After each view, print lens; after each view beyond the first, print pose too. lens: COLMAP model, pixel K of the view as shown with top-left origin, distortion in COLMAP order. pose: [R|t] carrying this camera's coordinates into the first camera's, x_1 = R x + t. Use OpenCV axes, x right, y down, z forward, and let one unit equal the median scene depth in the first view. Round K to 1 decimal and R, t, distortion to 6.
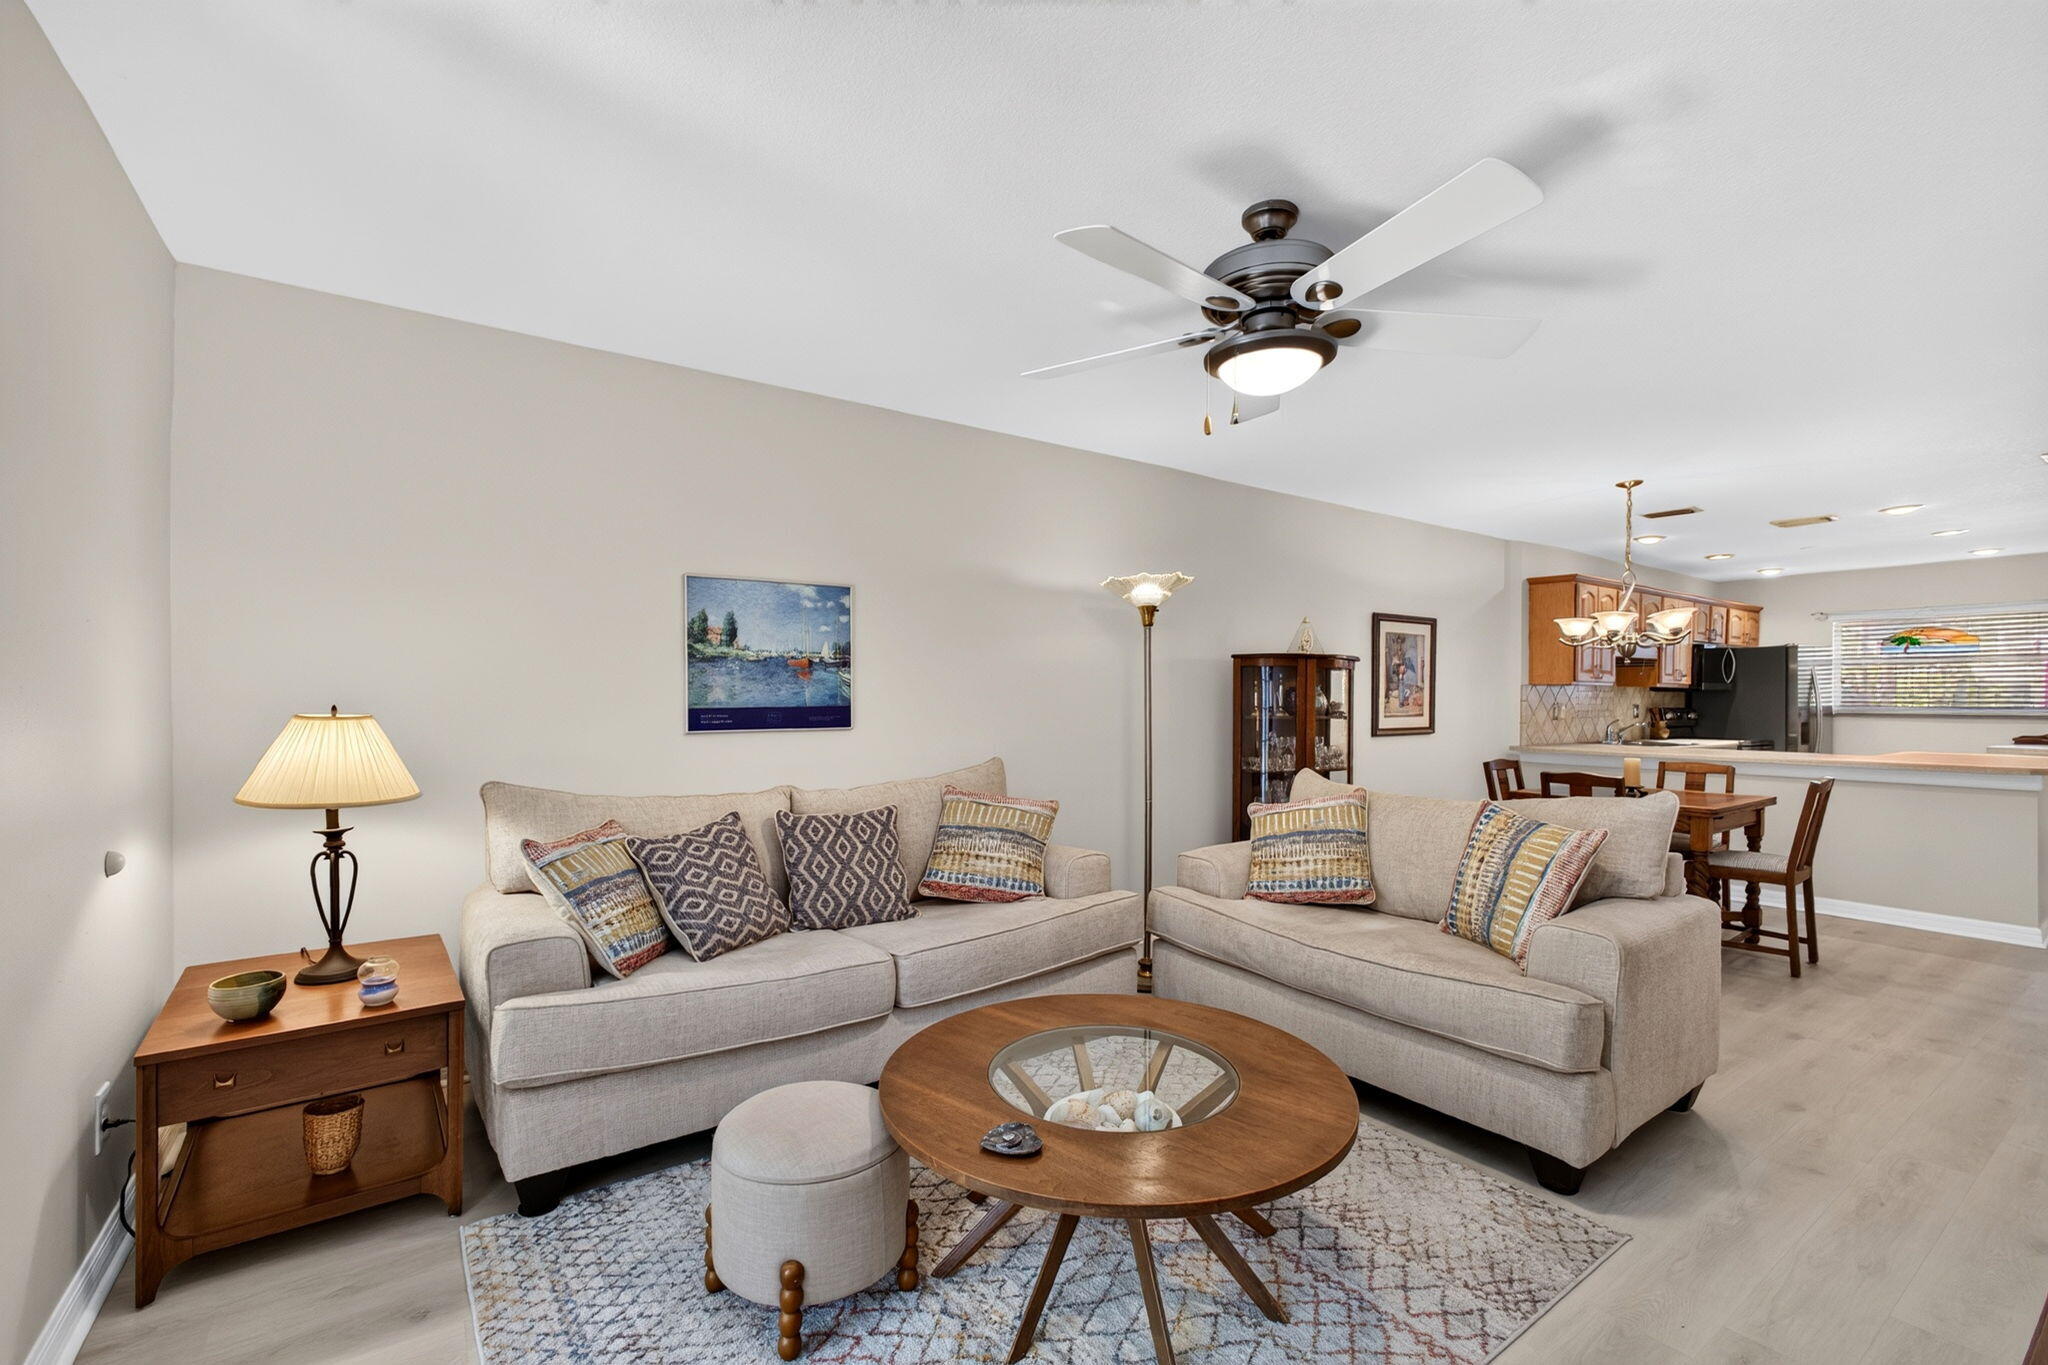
lens RADIAL K [[886.9, 0, 1028.4], [0, 886.9, 692.2], [0, 0, 1]] dist [0.002279, 0.002593]
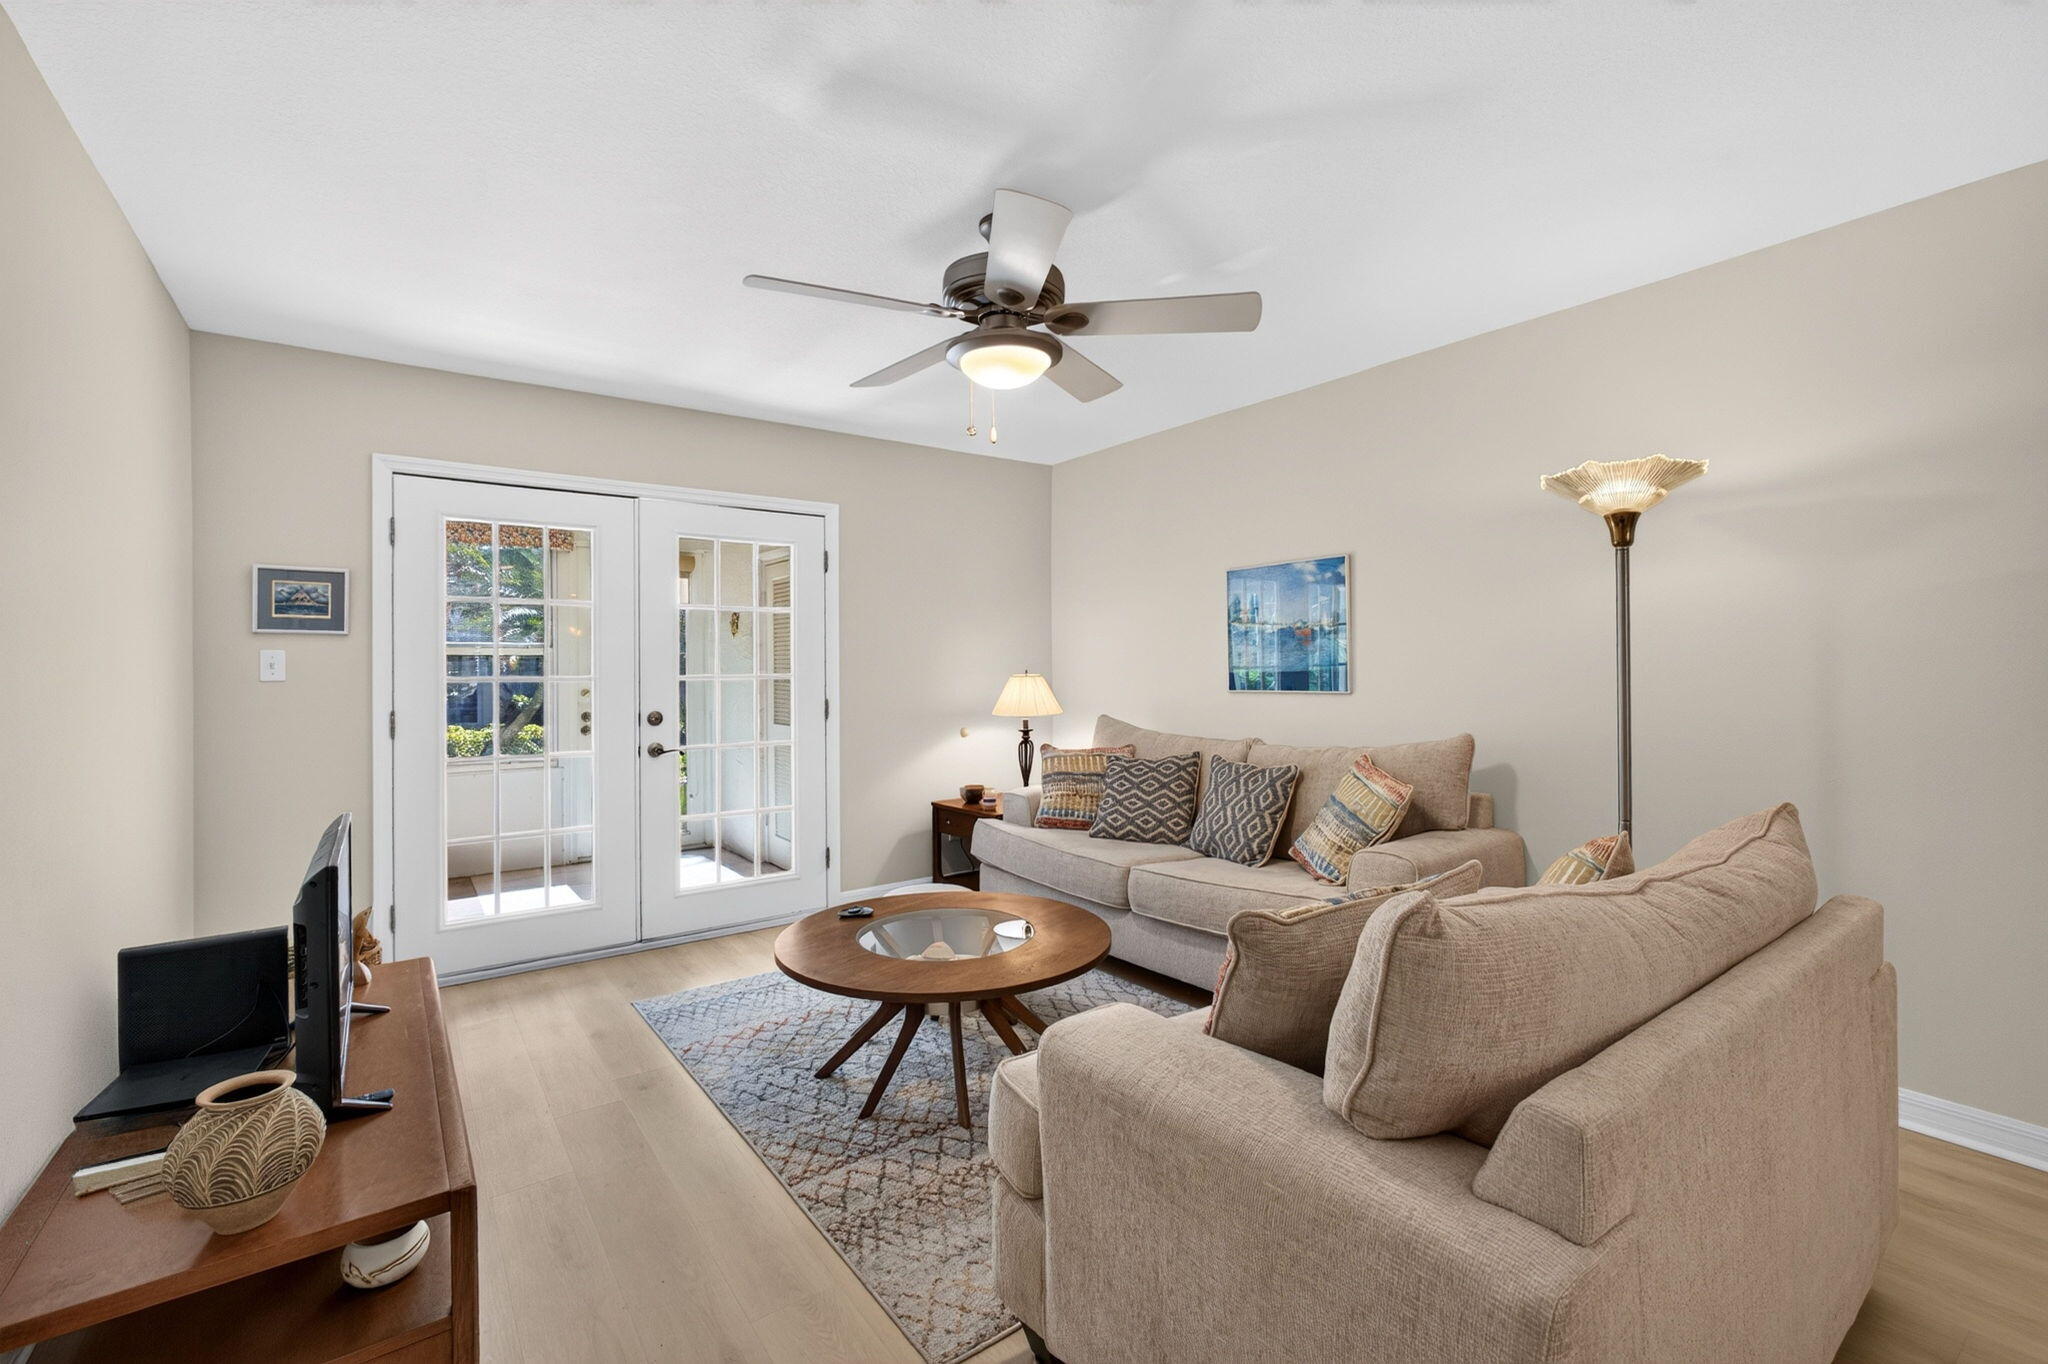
lens RADIAL K [[886.9, 0, 1029.2], [0, 886.9, 673.7], [0, 0, 1]] dist [0.002279, 0.002593]
pose [[0.022392, 0.005751, -0.999733, 0.509912], [0.016682, 0.999842, 0.006125, 0.003624], [0.999610, -0.016814, 0.022292, 0.379705]]
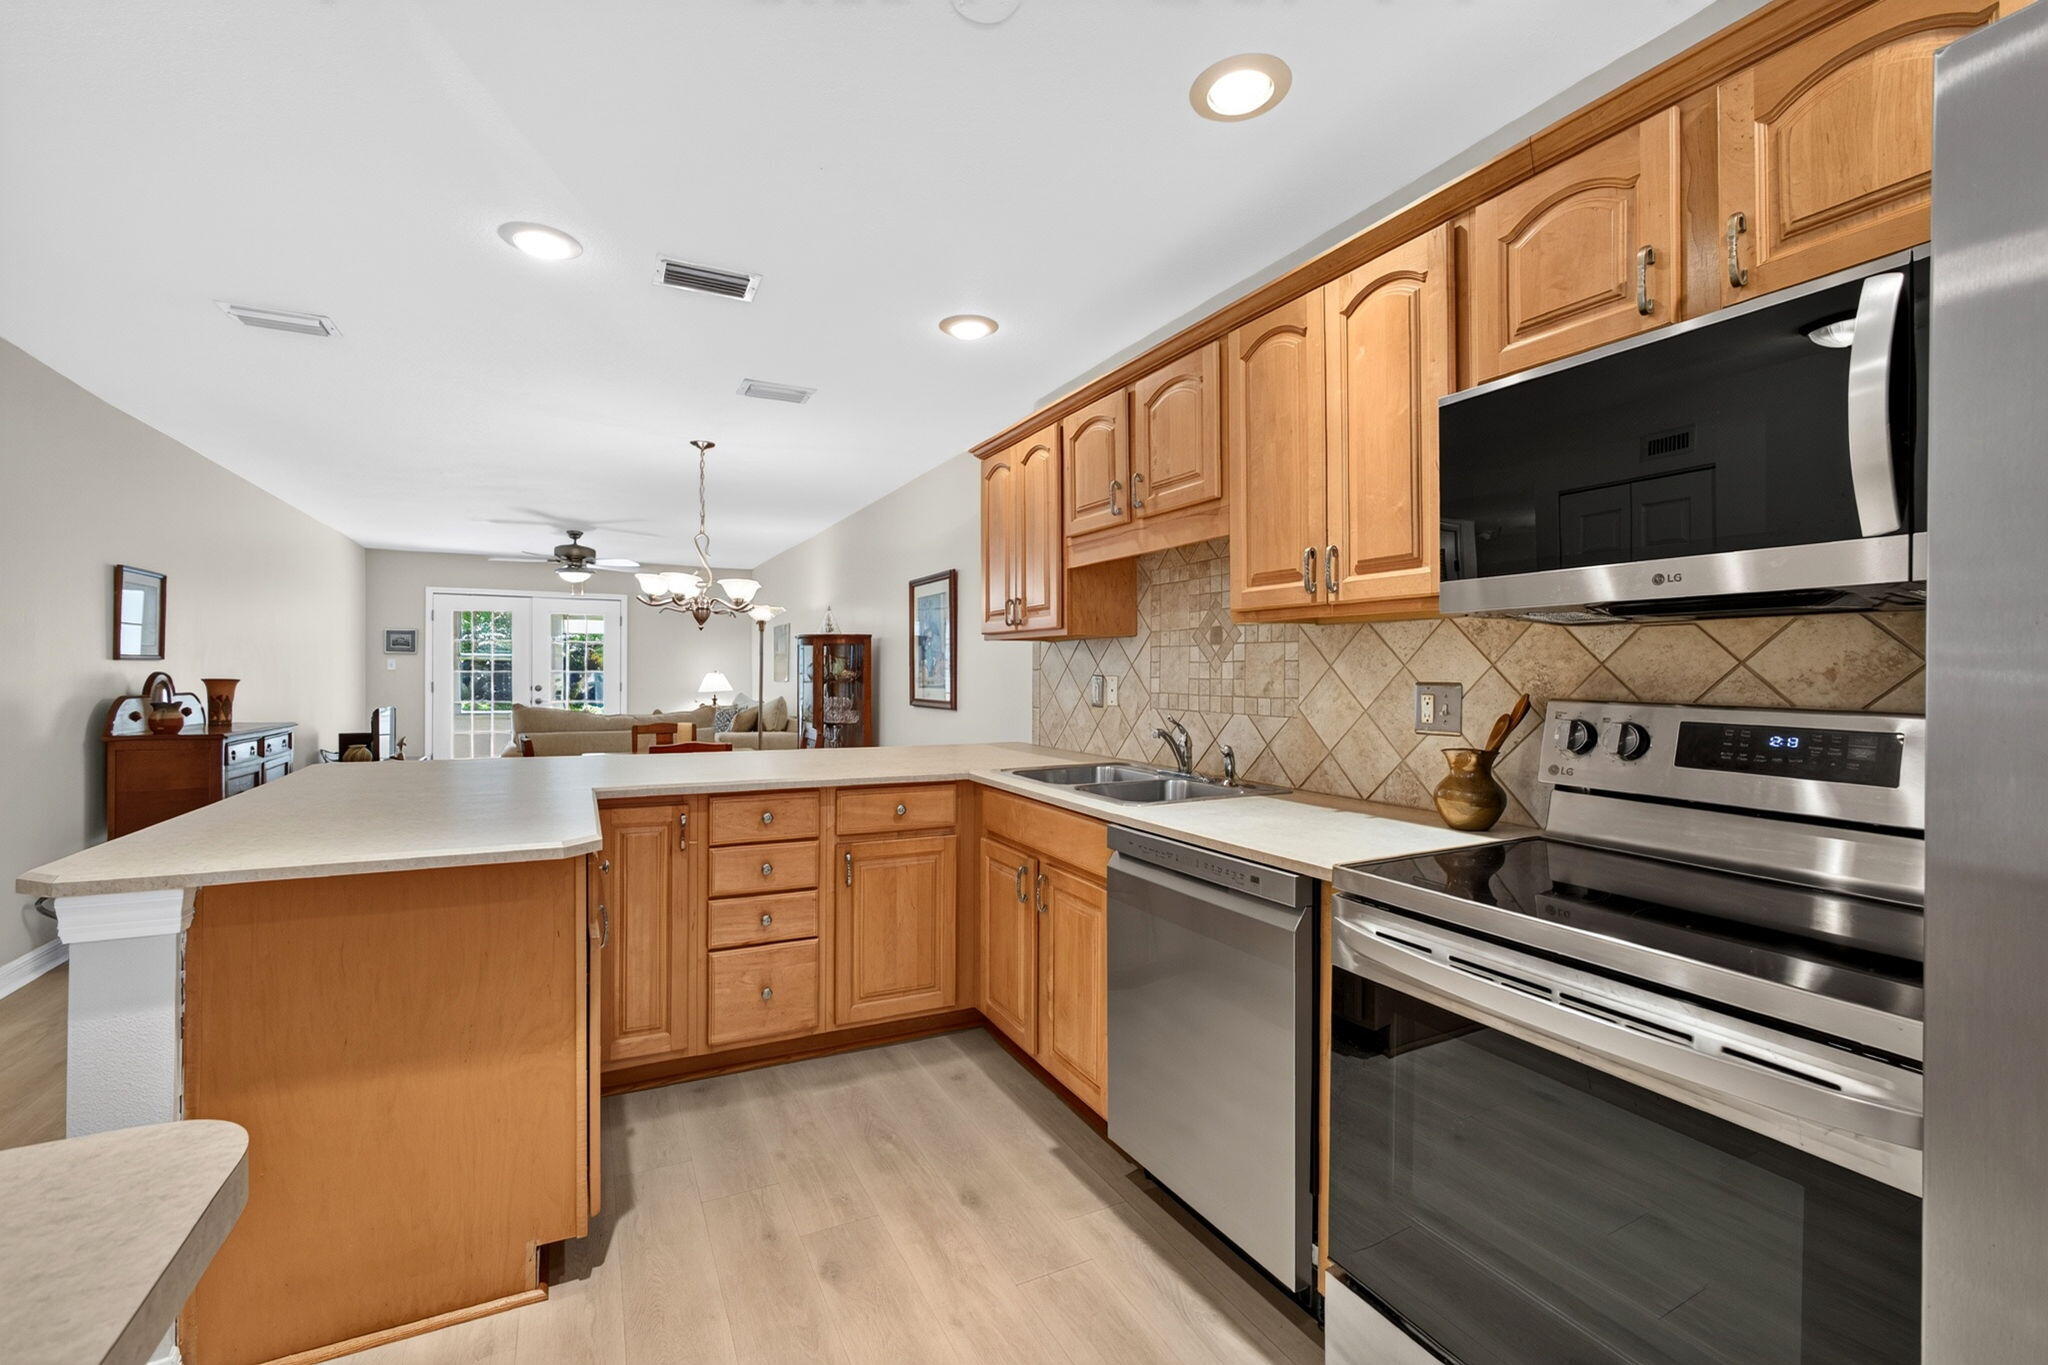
lens RADIAL K [[886.9, 0, 1033.1], [0, 886.9, 665.5], [0, 0, 1]] dist [0.002279, 0.002593]
pose [[-0.143817, -0.010887, -0.989544, 1.316873], [0.002508, 0.999932, -0.011365, 0.015770], [0.989601, -0.004116, -0.143779, 1.252530]]
